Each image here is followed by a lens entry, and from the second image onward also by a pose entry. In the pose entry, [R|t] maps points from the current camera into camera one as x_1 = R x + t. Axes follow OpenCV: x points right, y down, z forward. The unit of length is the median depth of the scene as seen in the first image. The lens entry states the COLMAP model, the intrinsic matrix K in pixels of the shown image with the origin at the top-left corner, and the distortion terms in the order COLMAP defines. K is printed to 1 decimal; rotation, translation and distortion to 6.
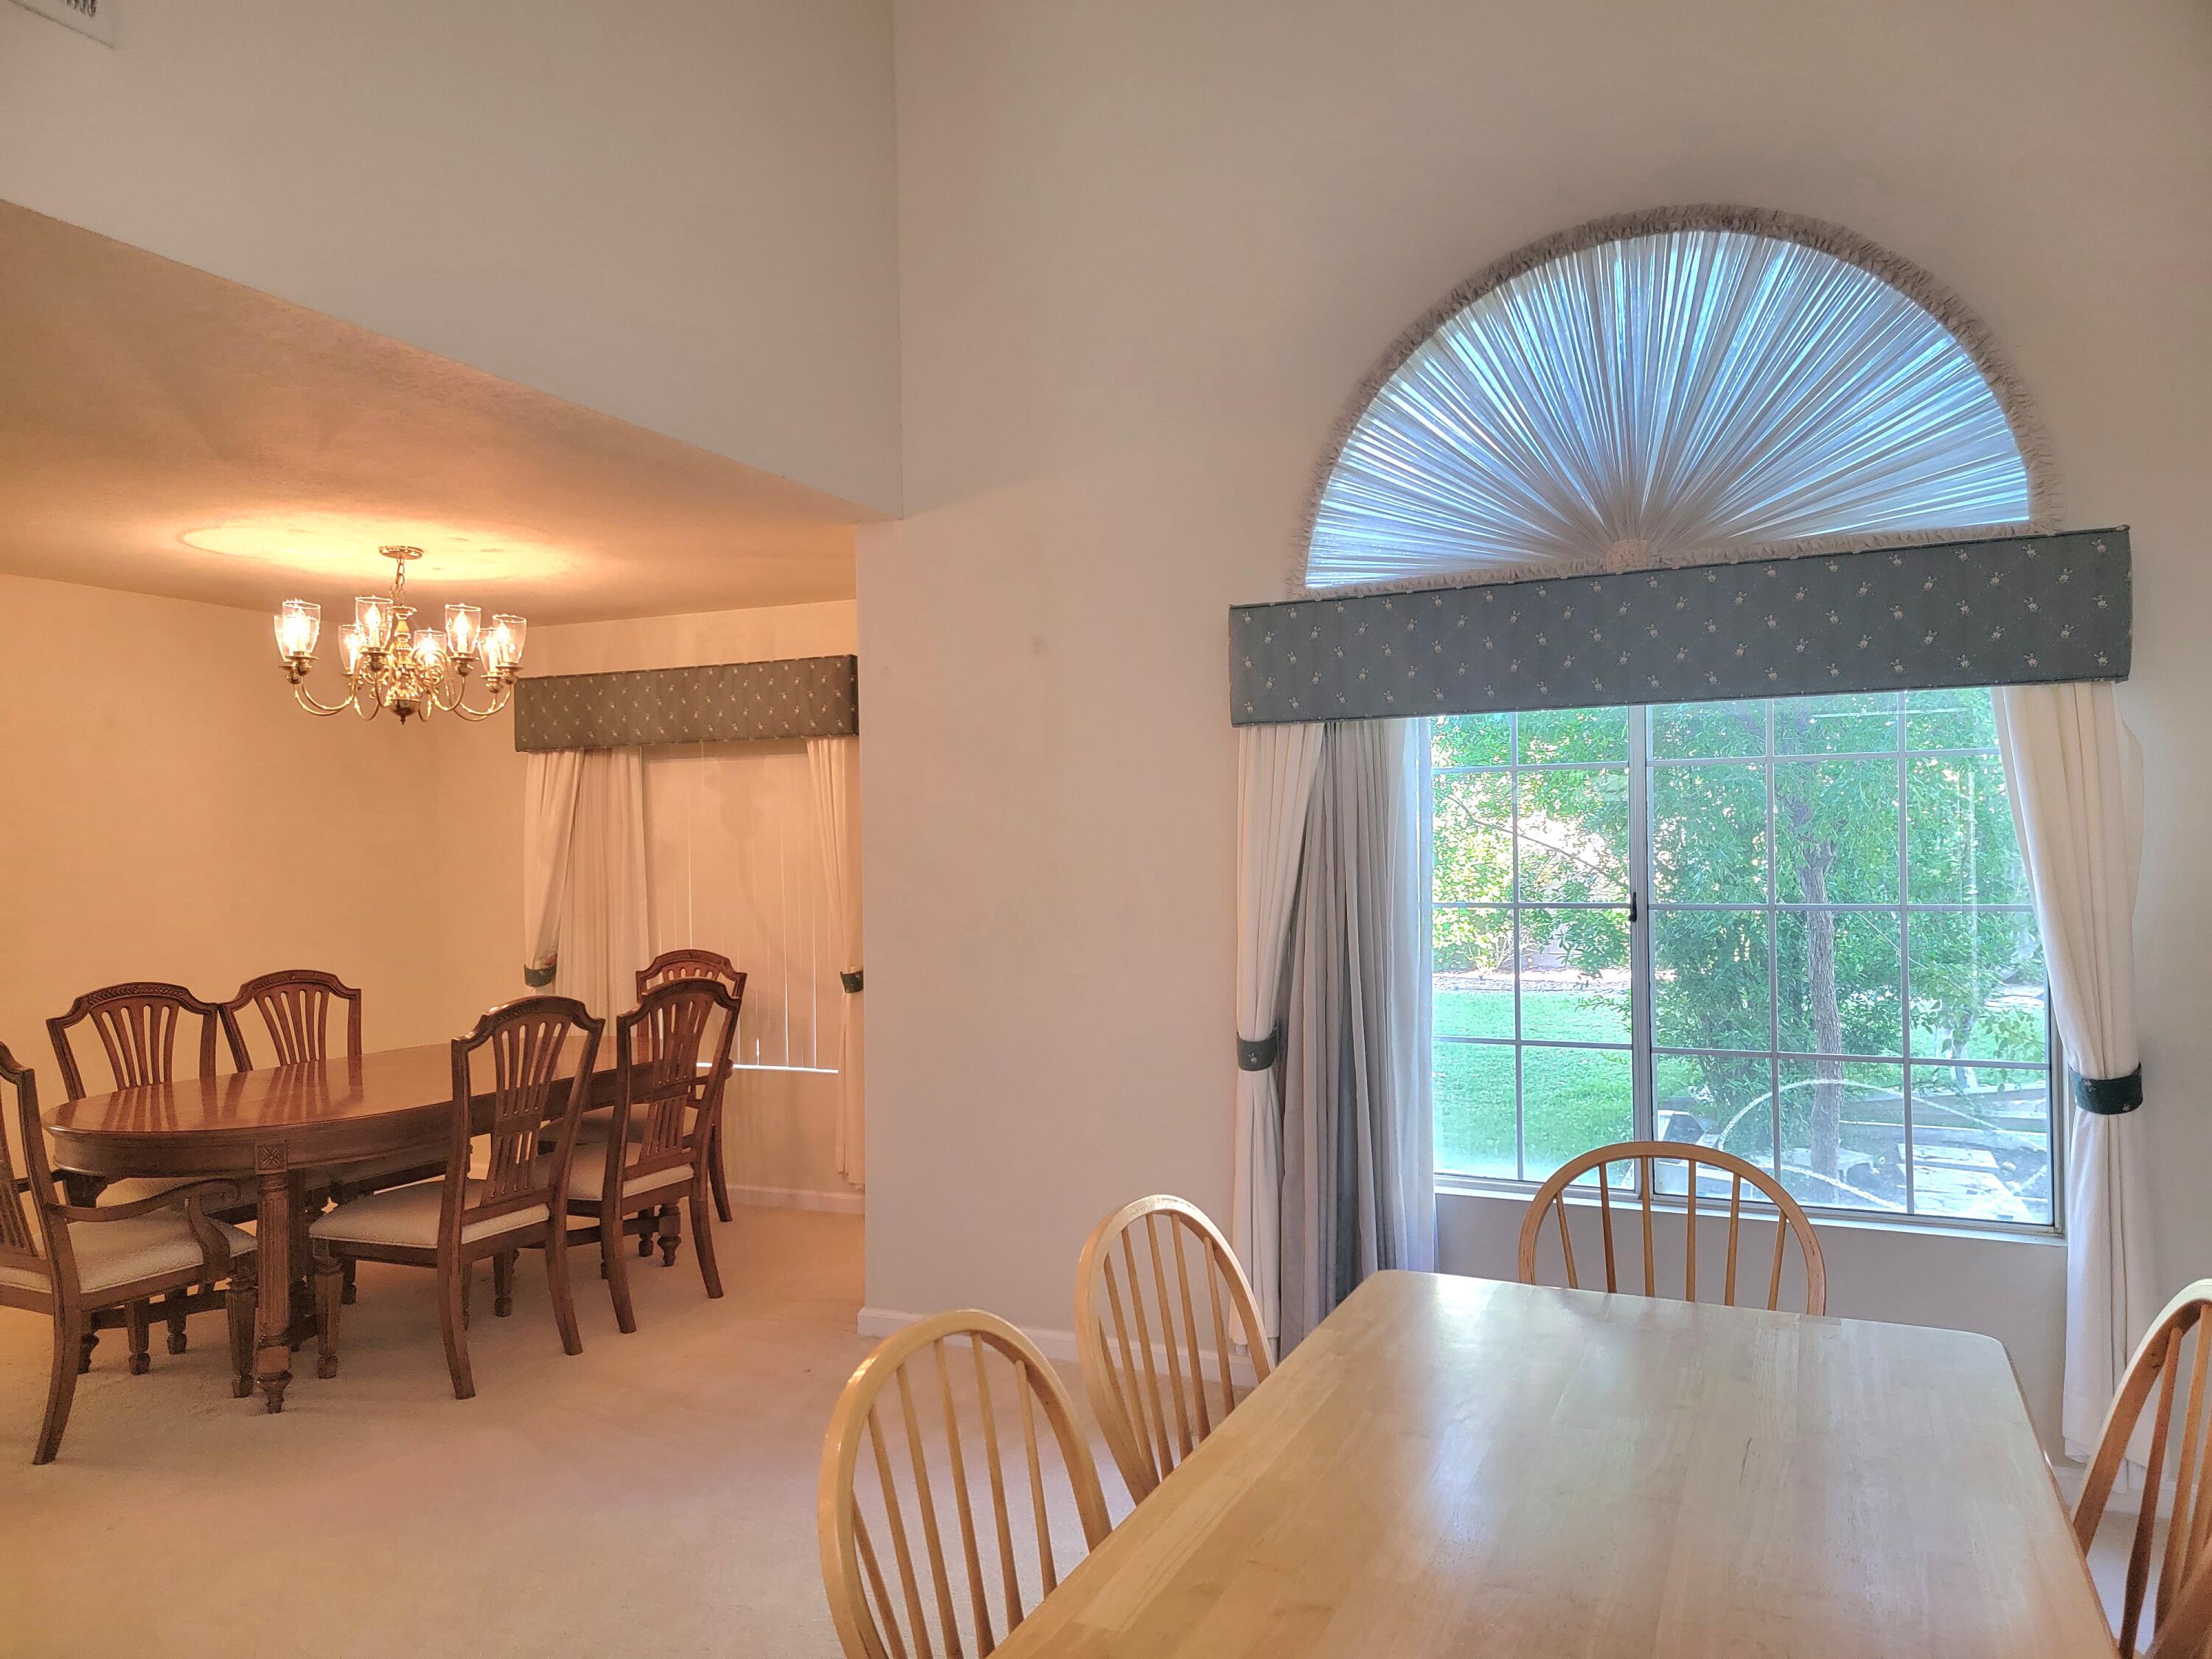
lens RADIAL K [[1517.6, 0, 1092.8], [0, 1517.6, 855.9], [0, 0, 1]] dist [0.063015, -0.061024]
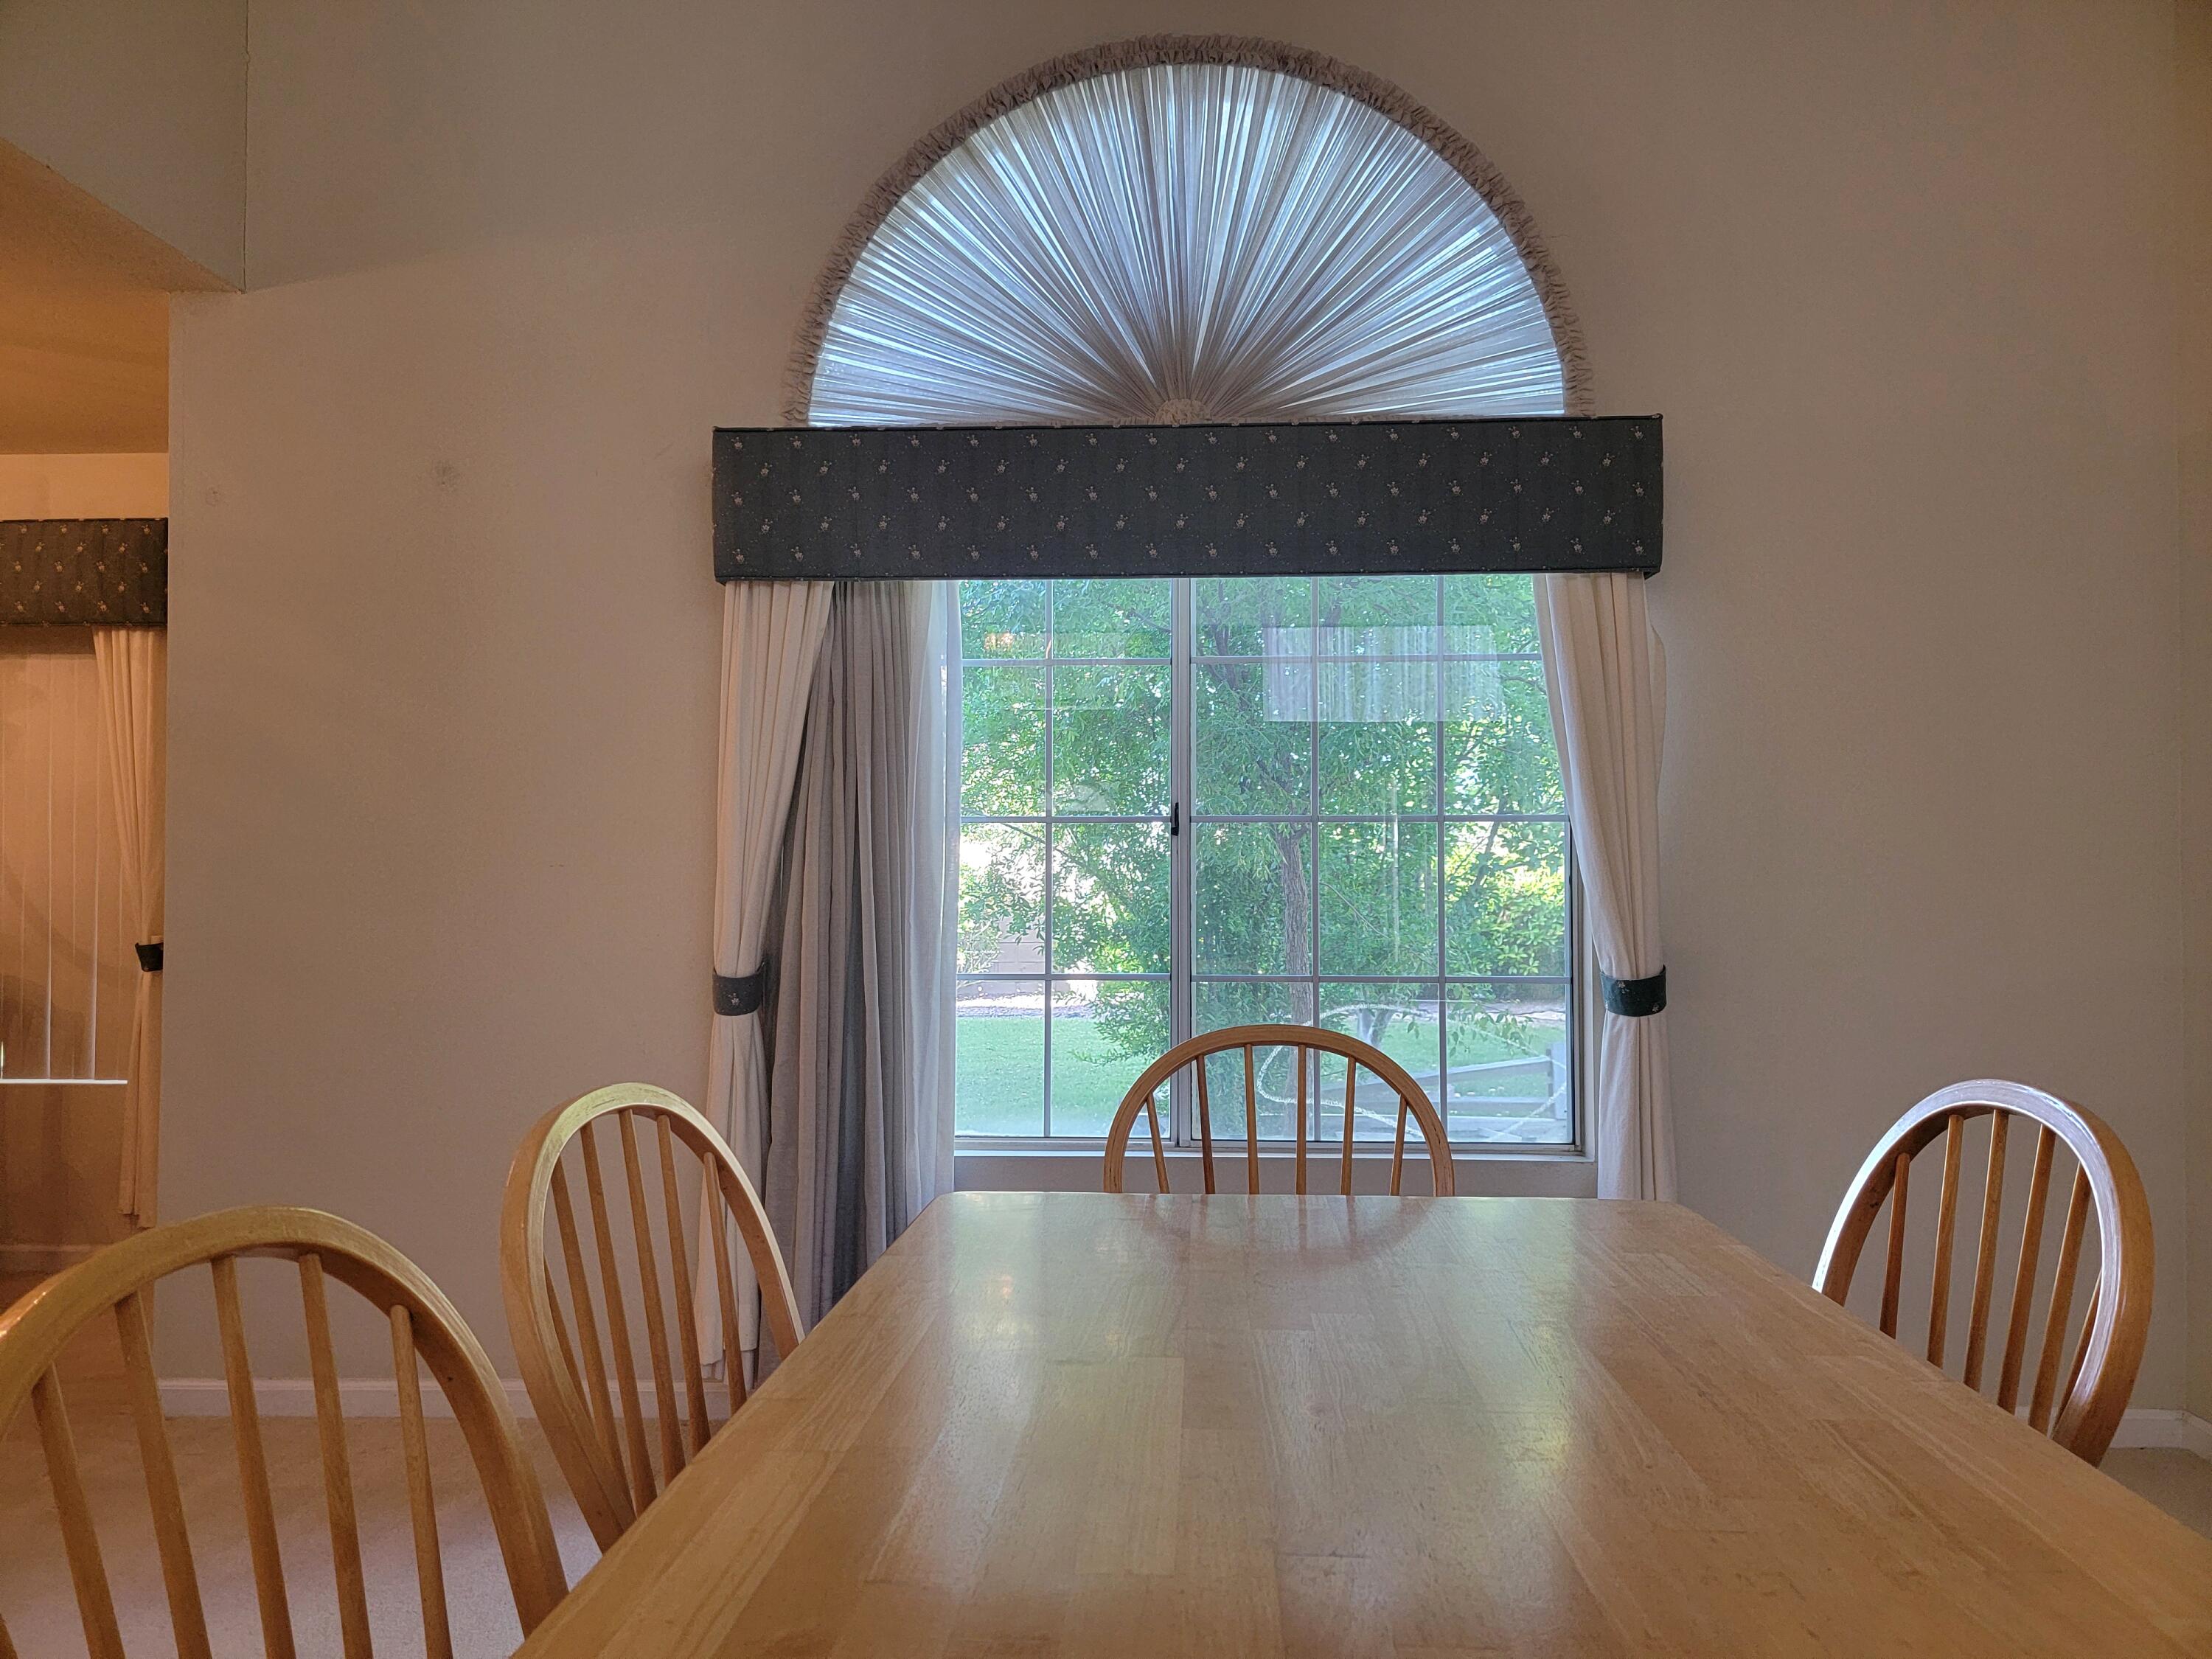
lens RADIAL K [[1517.6, 0, 1124.0], [0, 1517.6, 867.1], [0, 0, 1]] dist [0.063015, -0.061024]
pose [[0.925150, 0.023241, 0.378890, -0.010015], [-0.010243, 0.999289, -0.036285, 0.095246], [-0.379464, 0.029688, 0.924730, 0.192765]]
